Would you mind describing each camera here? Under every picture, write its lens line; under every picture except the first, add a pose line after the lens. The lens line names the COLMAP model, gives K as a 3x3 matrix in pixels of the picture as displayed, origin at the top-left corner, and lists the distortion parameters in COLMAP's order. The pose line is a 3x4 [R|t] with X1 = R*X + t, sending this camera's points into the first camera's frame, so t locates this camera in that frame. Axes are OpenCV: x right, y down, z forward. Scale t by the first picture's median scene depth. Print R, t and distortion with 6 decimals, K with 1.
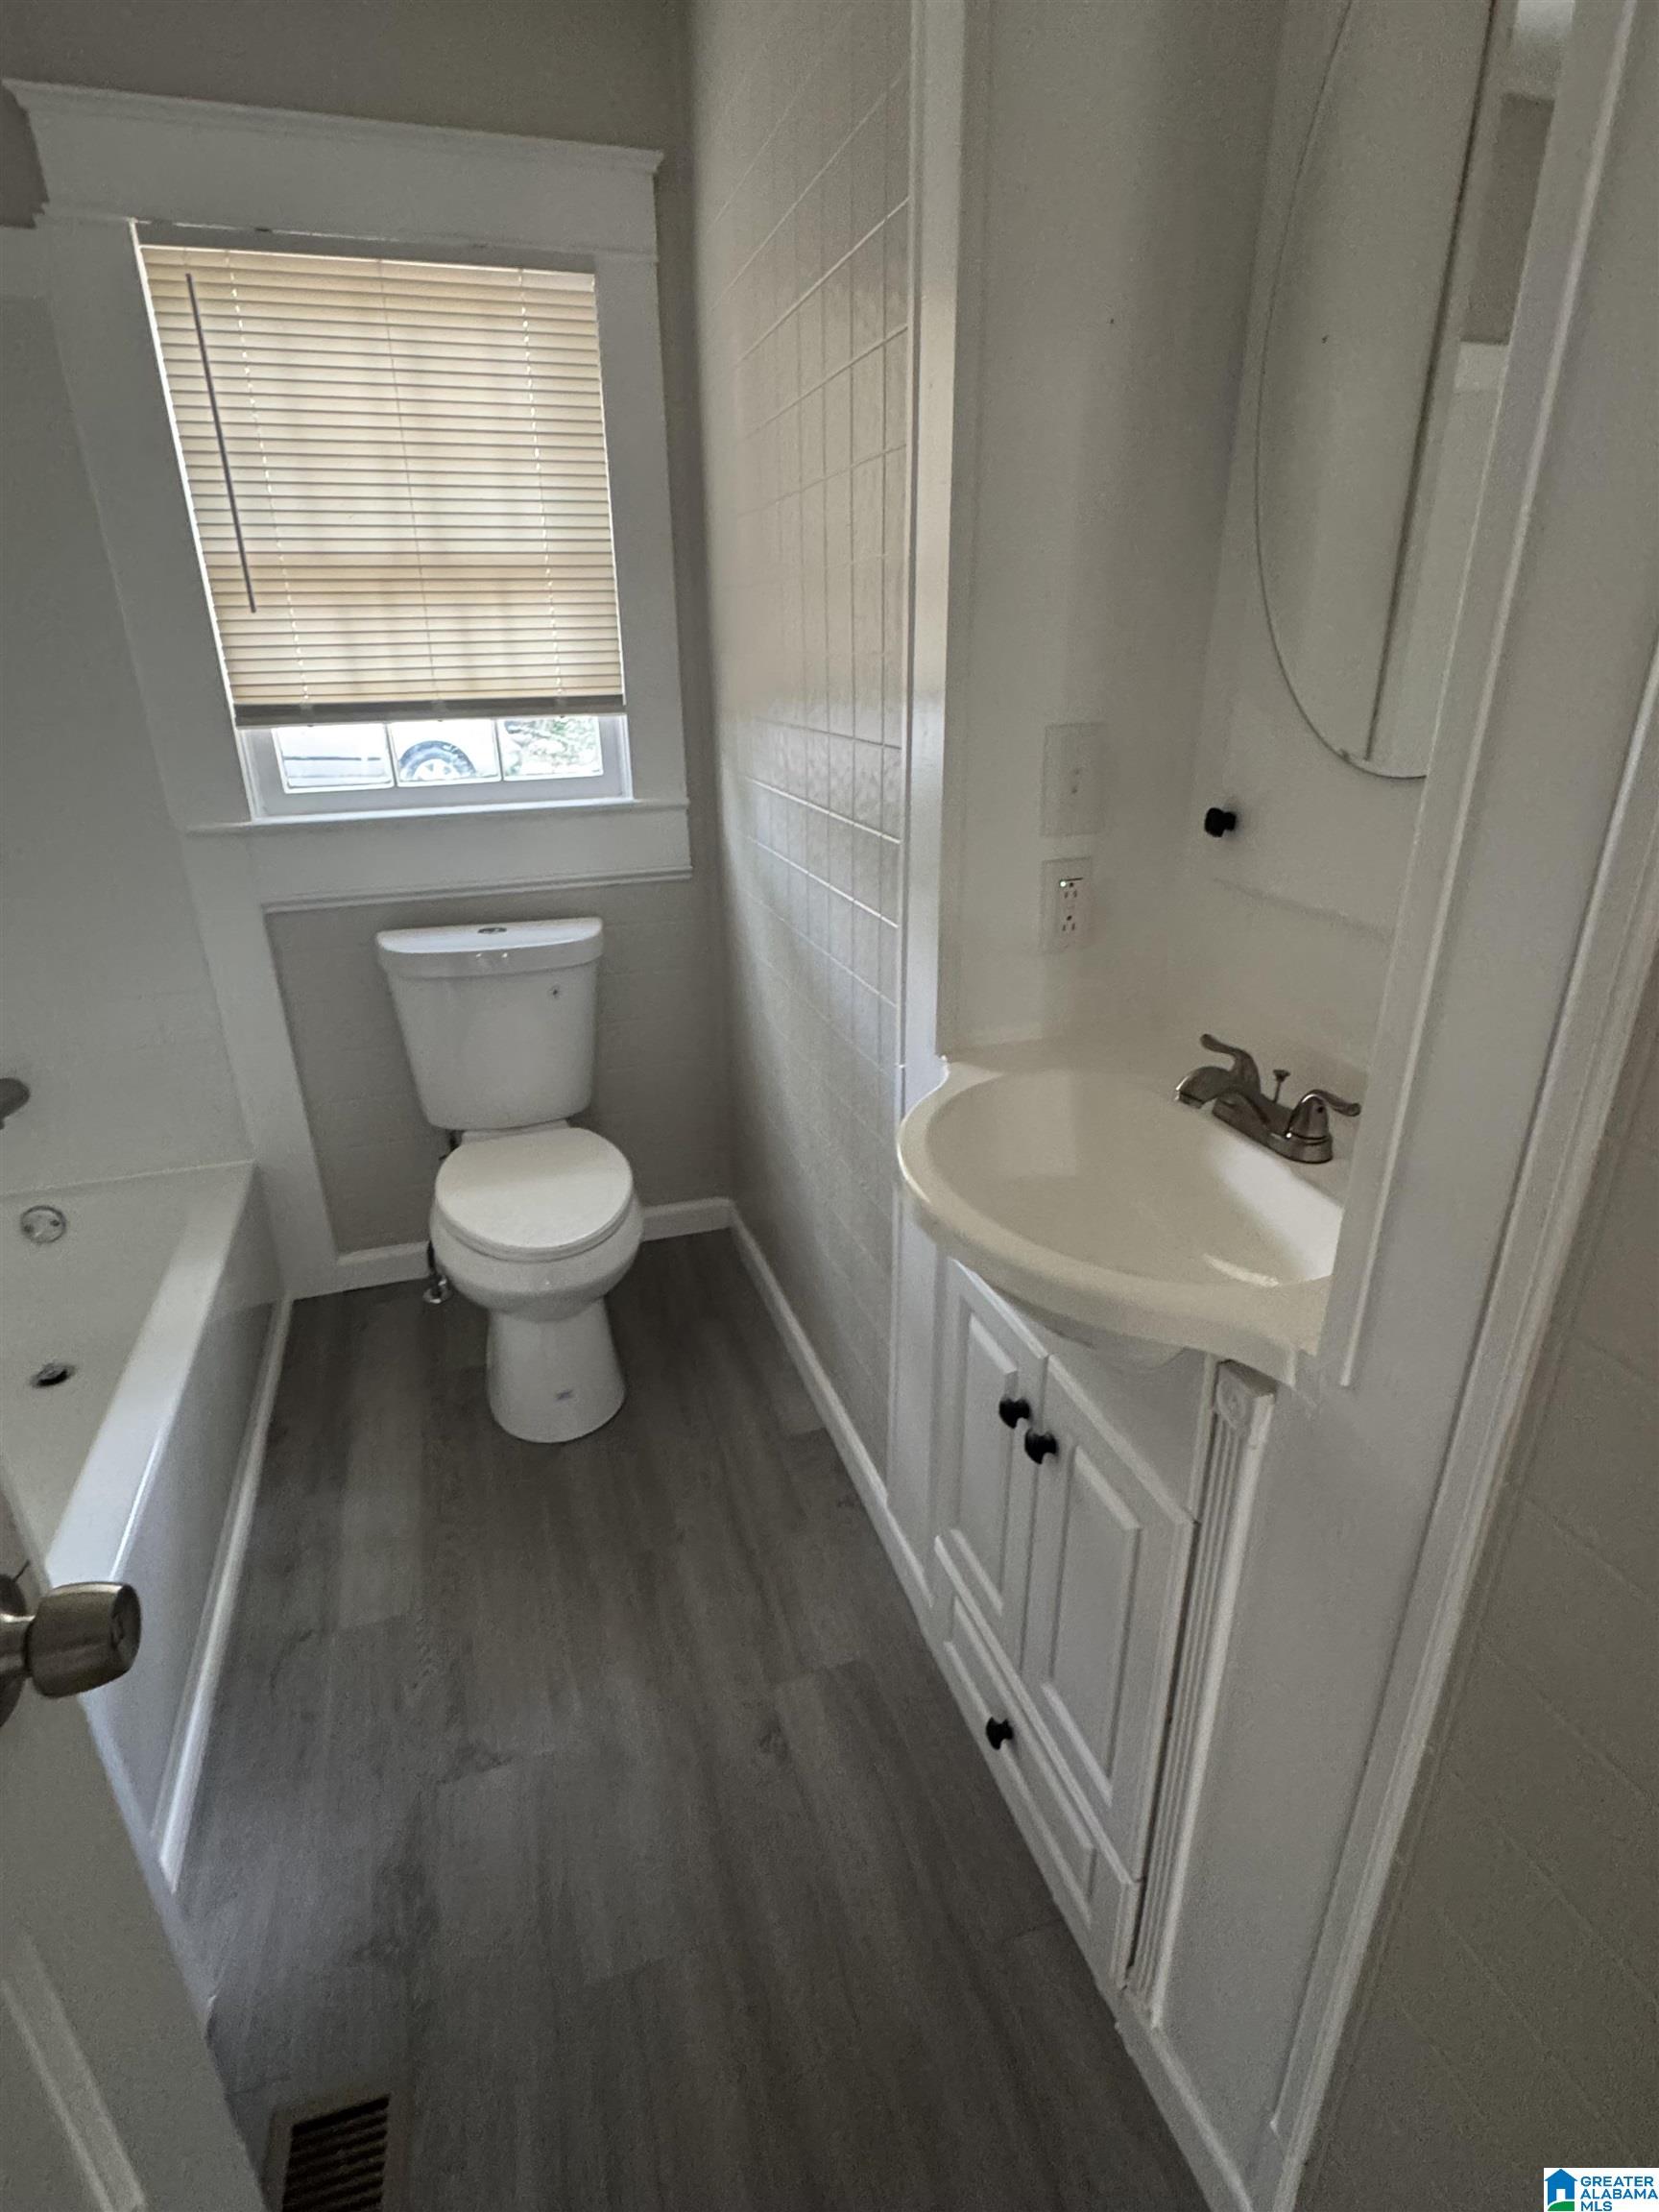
lens RADIAL K [[1104.9, 0, 829.2], [0, 1104.9, 1099.7], [0, 0, 1]] dist [0.000972, -0.001956]
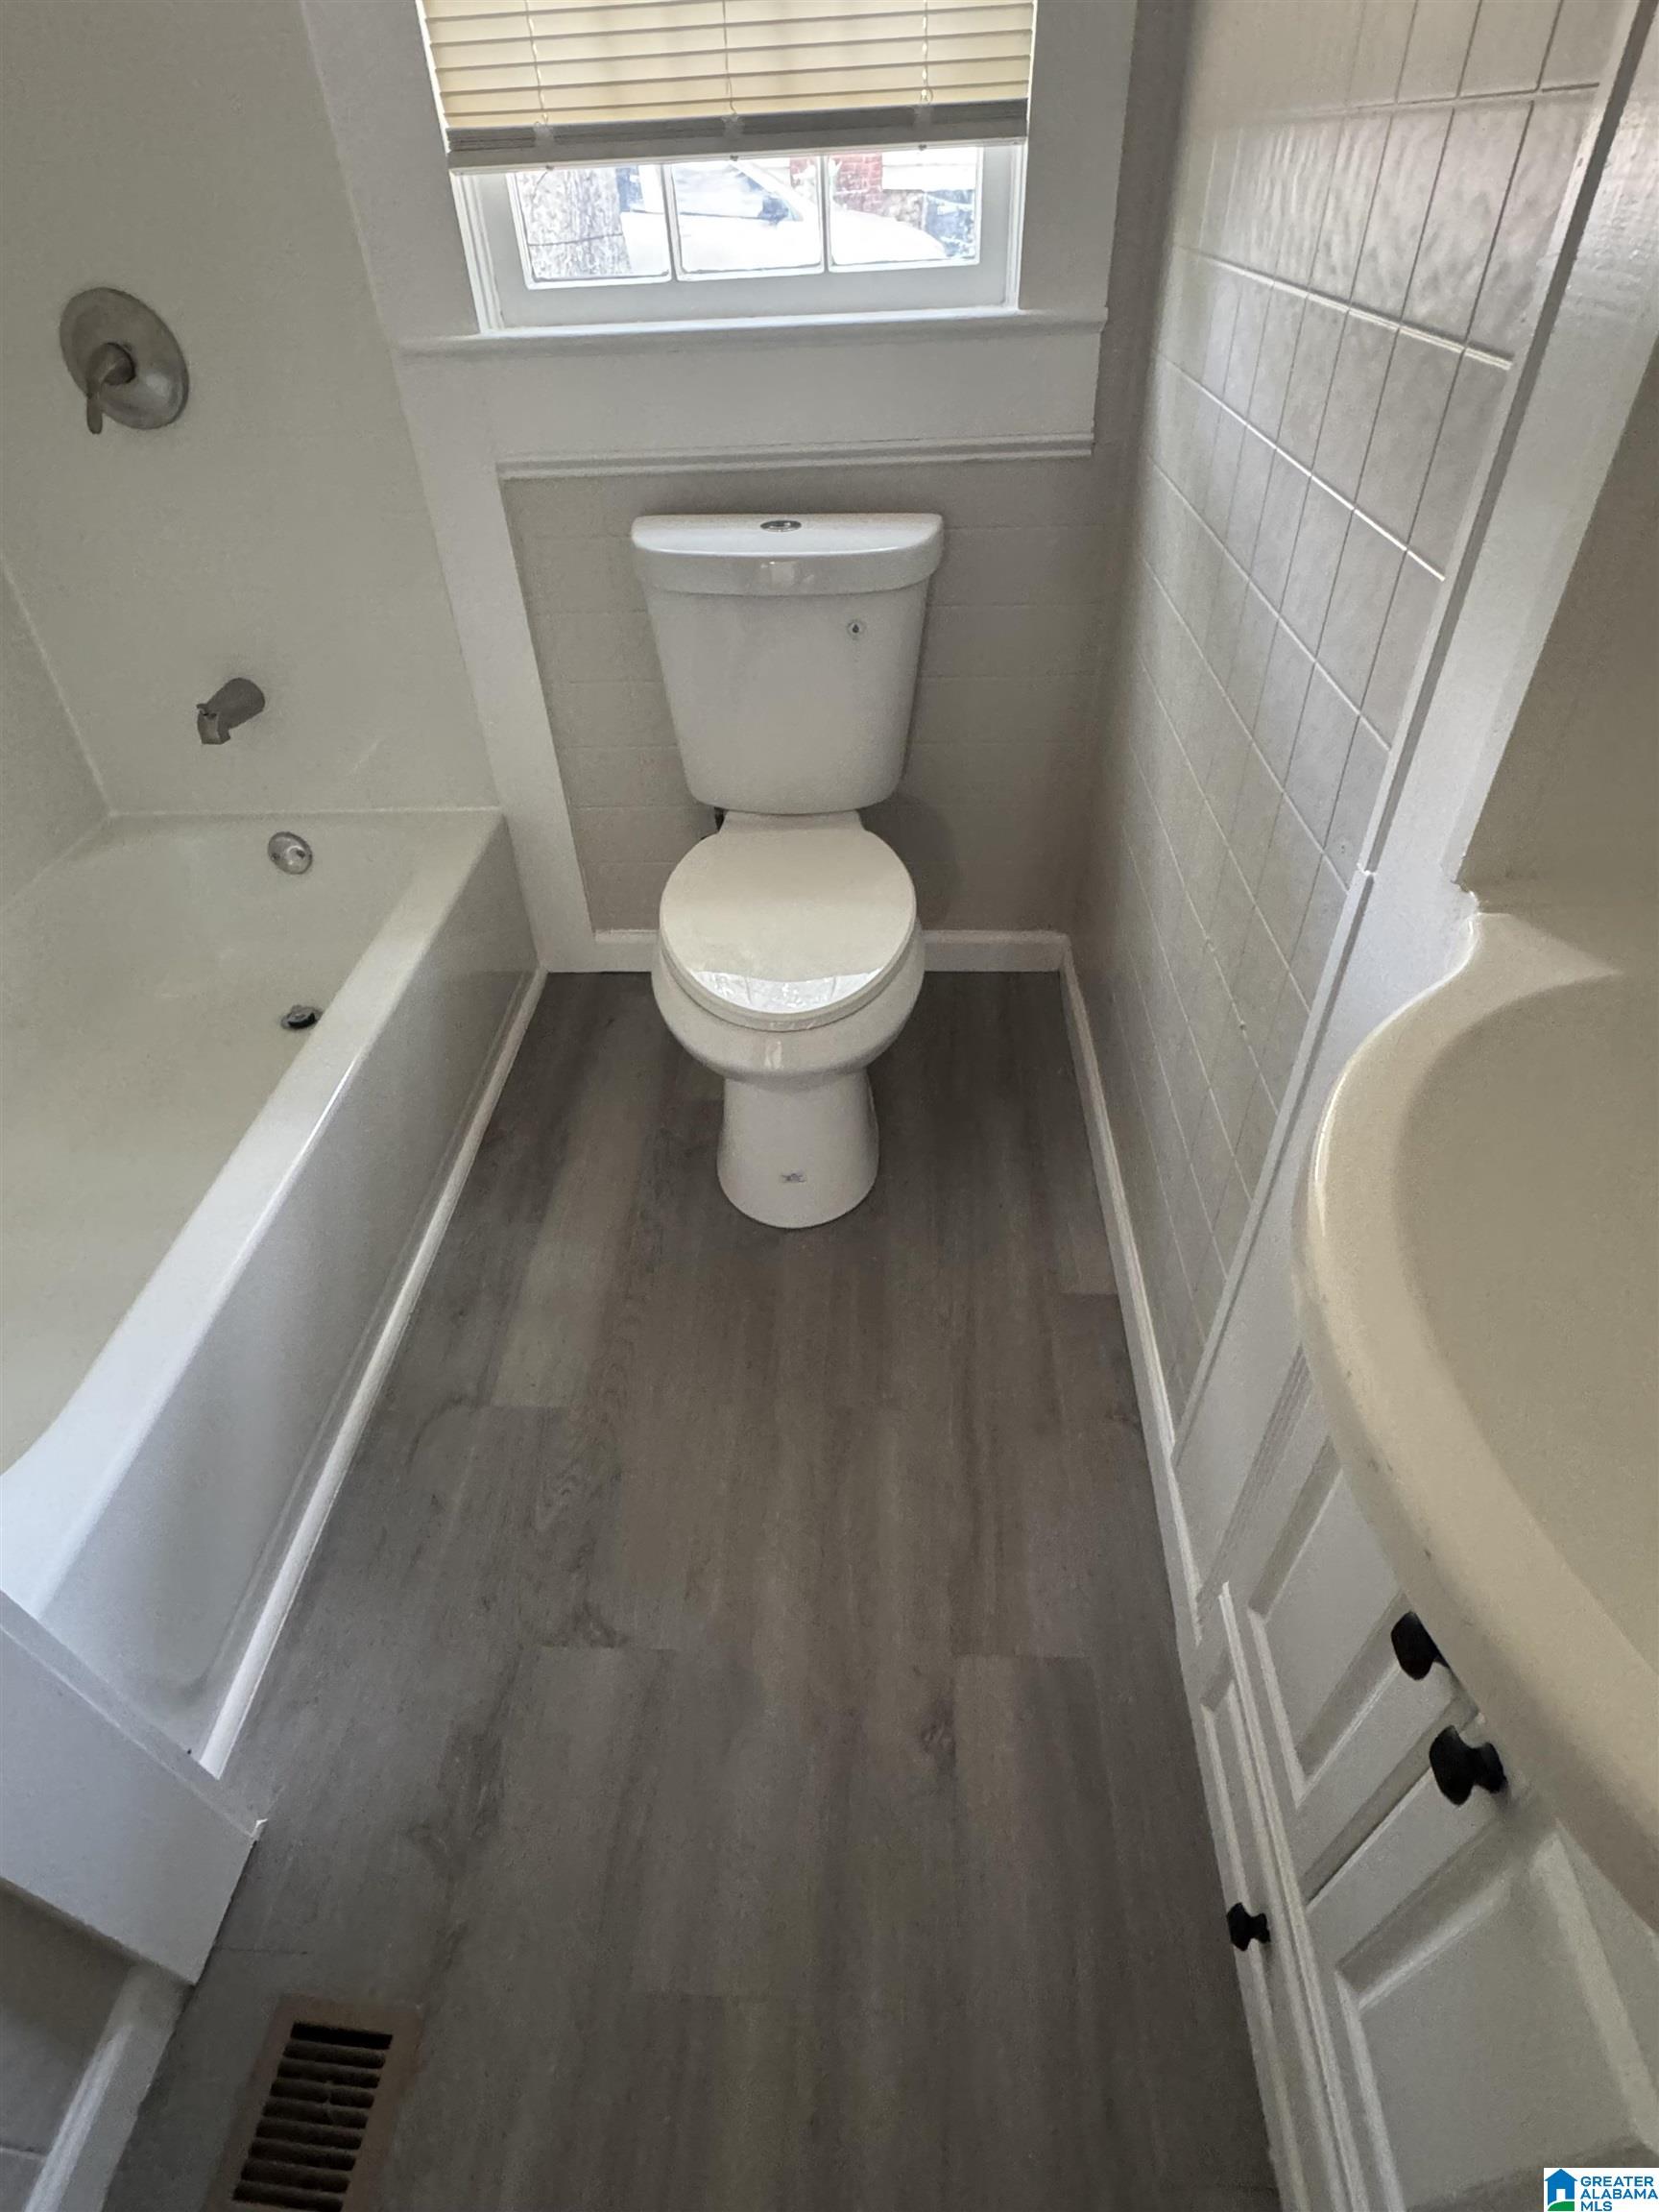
lens RADIAL K [[1104.9, 0, 828.8], [0, 1104.9, 1099.5], [0, 0, 1]] dist [0.000972, -0.001956]
pose [[0.932222, 0.217929, -0.288910, 0.002905], [-0.115218, 0.935534, 0.333917, -0.066564], [0.343055, -0.277997, 0.897235, 0.375170]]
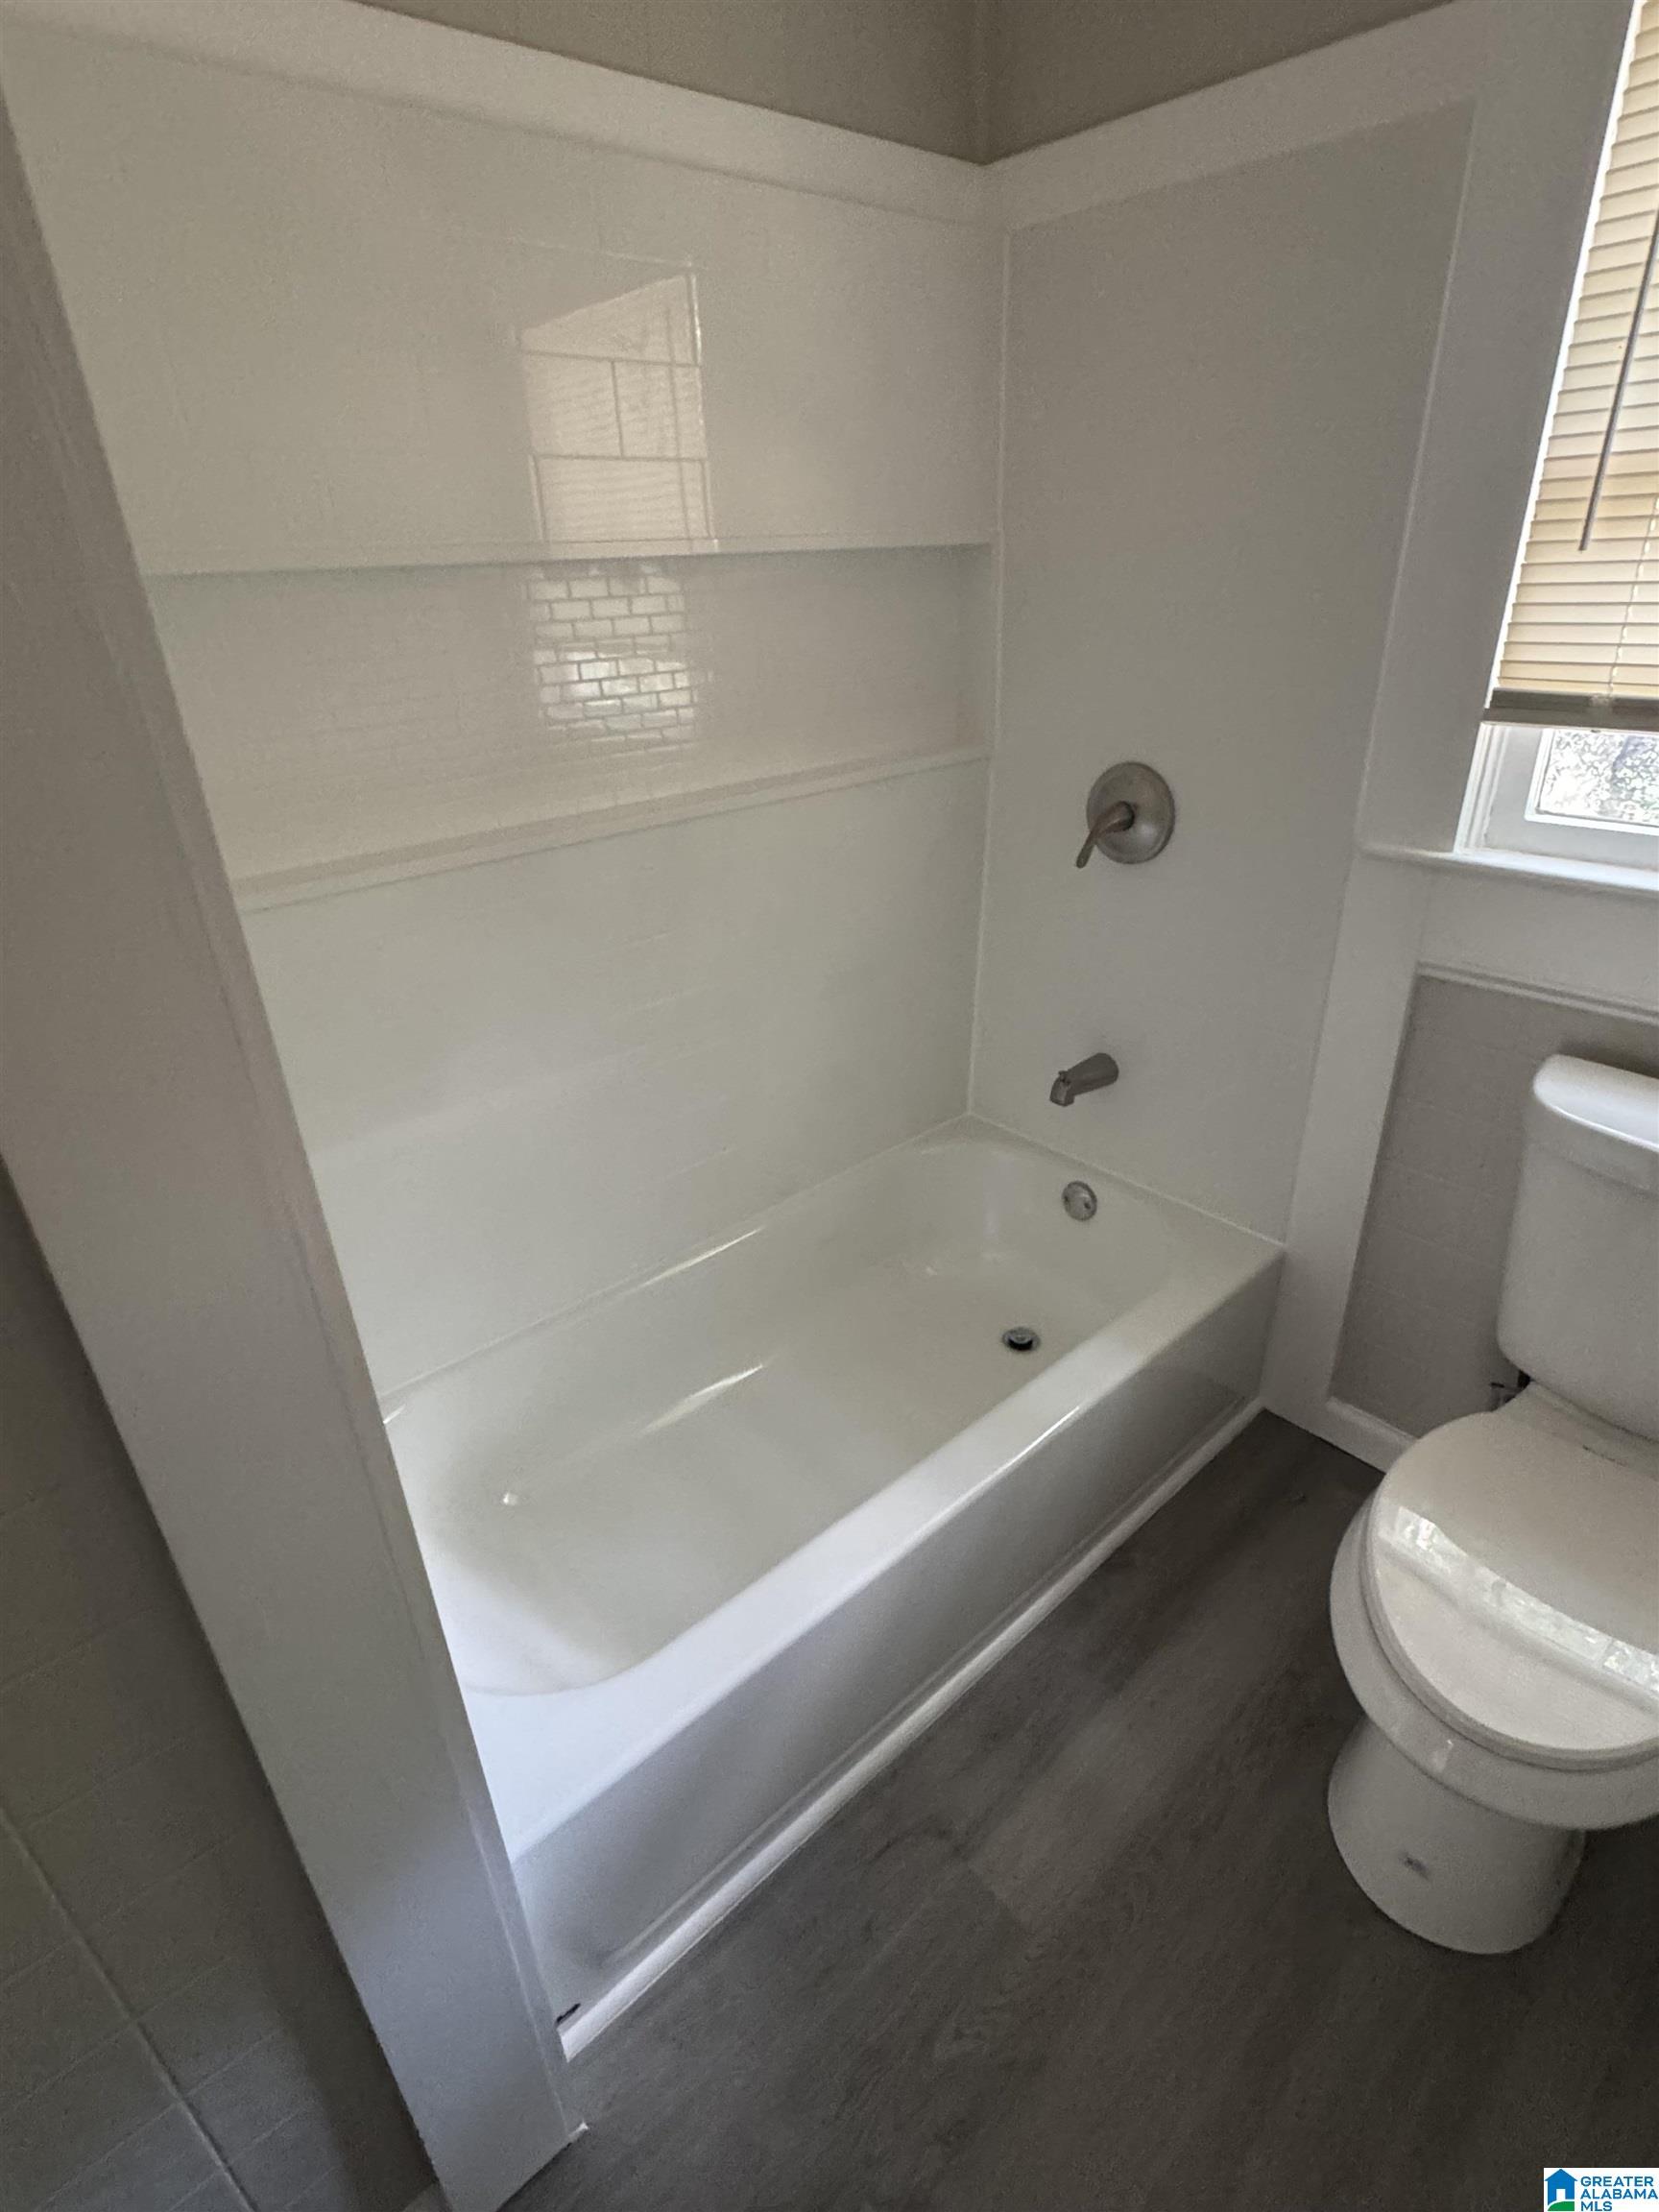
lens RADIAL K [[1104.9, 0, 832.7], [0, 1104.9, 1097.4], [0, 0, 1]] dist [0.000972, -0.001956]
pose [[0.392188, 0.402117, -0.827339, -0.036848], [-0.326630, 0.901662, 0.283407, -0.227971], [0.859943, 0.159085, 0.484964, 0.427983]]
